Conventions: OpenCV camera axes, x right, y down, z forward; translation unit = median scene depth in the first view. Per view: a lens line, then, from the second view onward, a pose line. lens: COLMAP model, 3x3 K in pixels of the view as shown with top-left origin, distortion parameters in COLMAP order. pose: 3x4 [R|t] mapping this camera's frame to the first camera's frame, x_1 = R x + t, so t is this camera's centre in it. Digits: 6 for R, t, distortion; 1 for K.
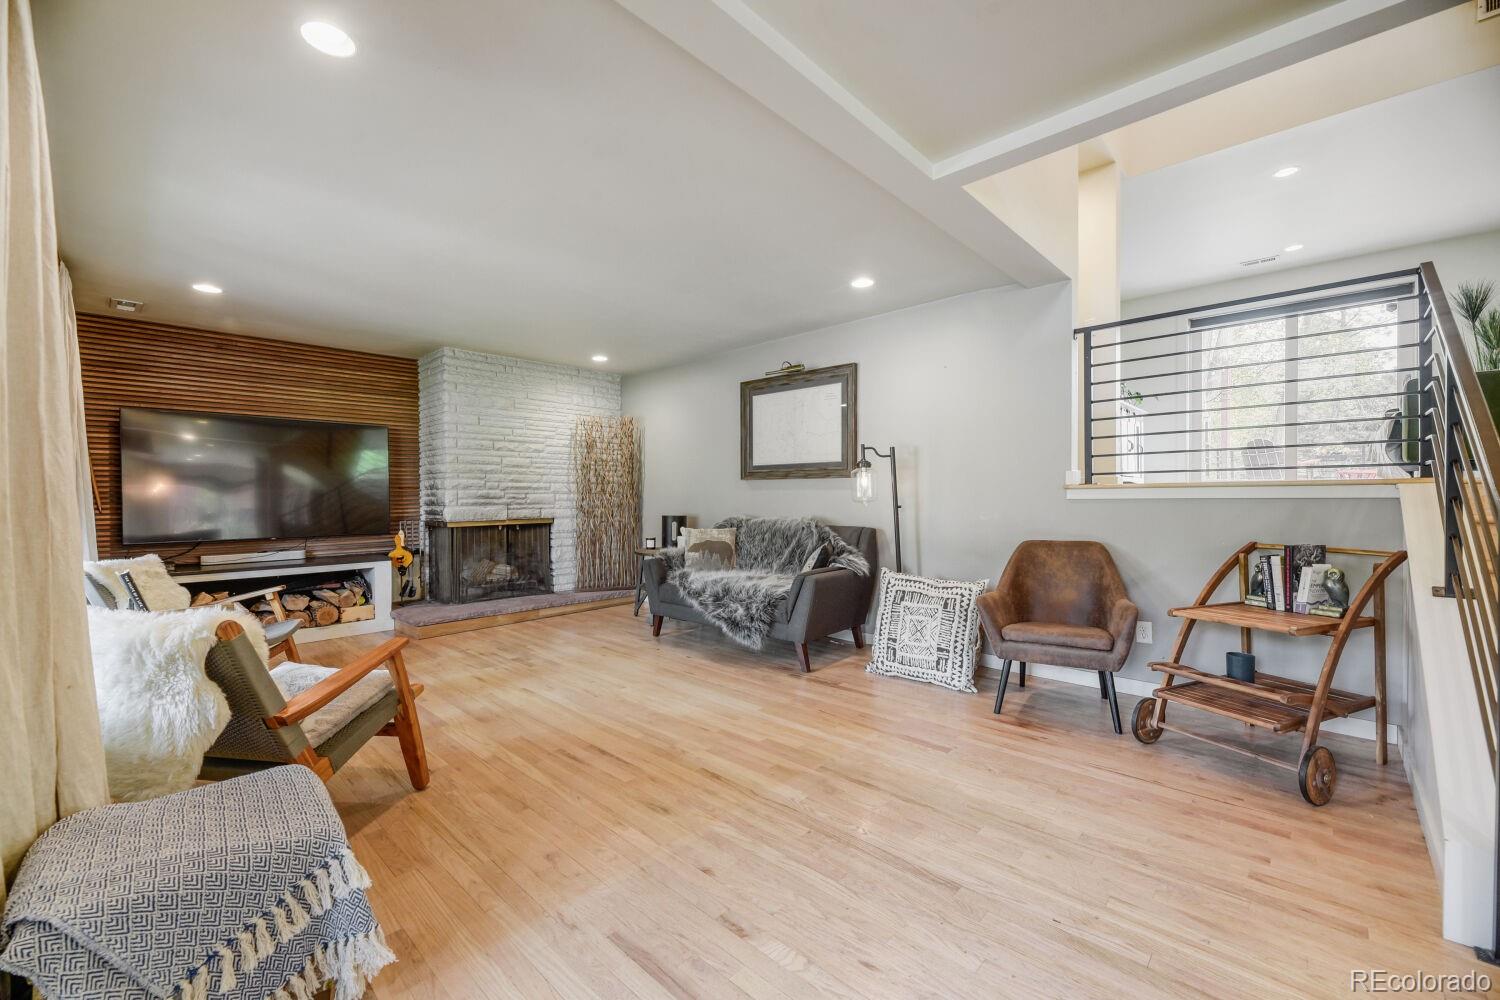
lens RADIAL K [[613.7, 0, 737.5], [0, 613.7, 510.4], [0, 0, 1]] dist [0.001004, -0.002893]
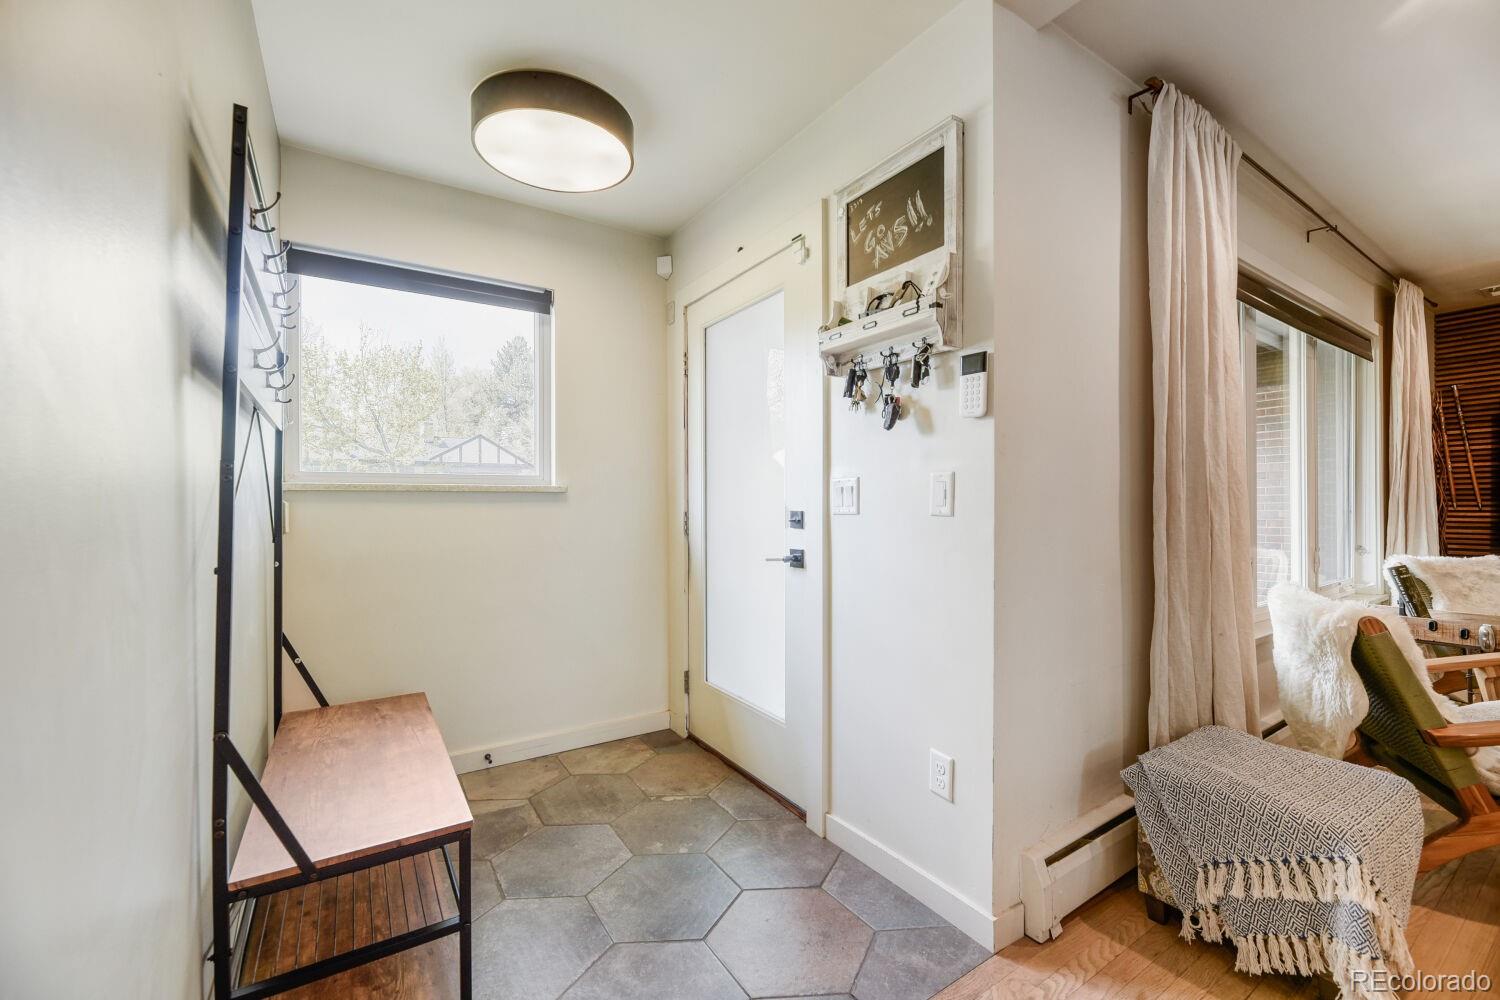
lens RADIAL K [[613.7, 0, 750.6], [0, 613.7, 508.0], [0, 0, 1]] dist [0.001004, -0.002893]
pose [[-0.228045, 0.015464, -0.973528, 0.146997], [-0.010456, 0.999777, 0.018331, -0.004000], [0.973594, 0.014359, -0.227833, 0.078095]]
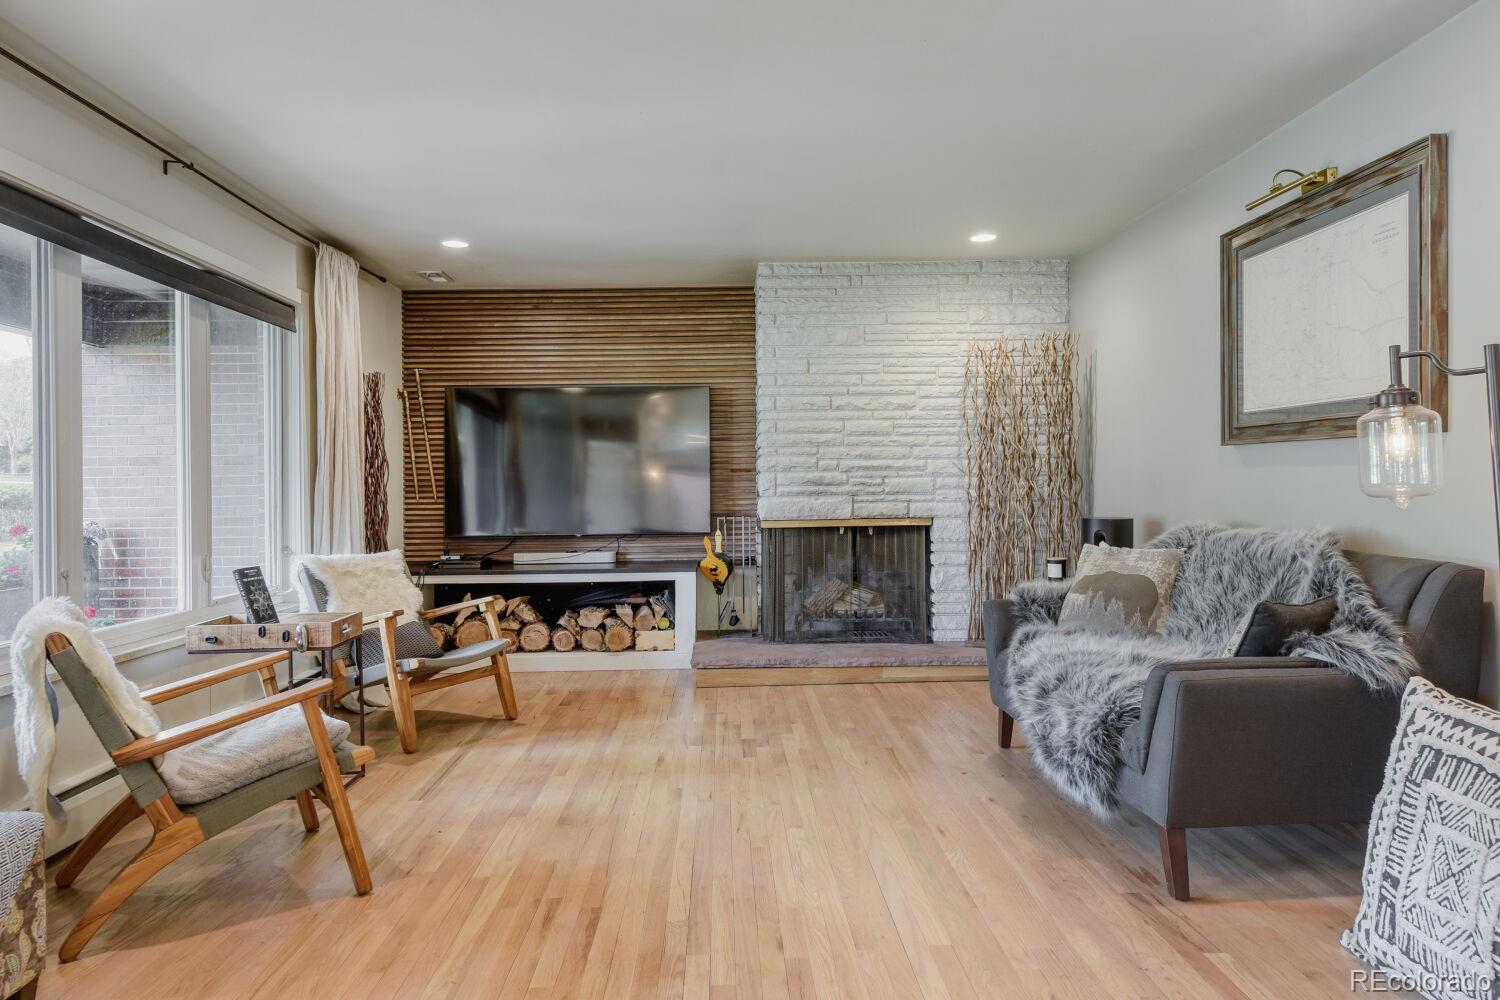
lens RADIAL K [[975.6, 0, 740.5], [0, 975.6, 485.2], [0, 0, 1]] dist [0.009994, 0.001351]
pose [[0.704827, -0.000454, -0.709379, 0.303083], [-0.009320, 0.999908, -0.009901, -0.009704], [0.709318, 0.013590, 0.704758, 0.245166]]
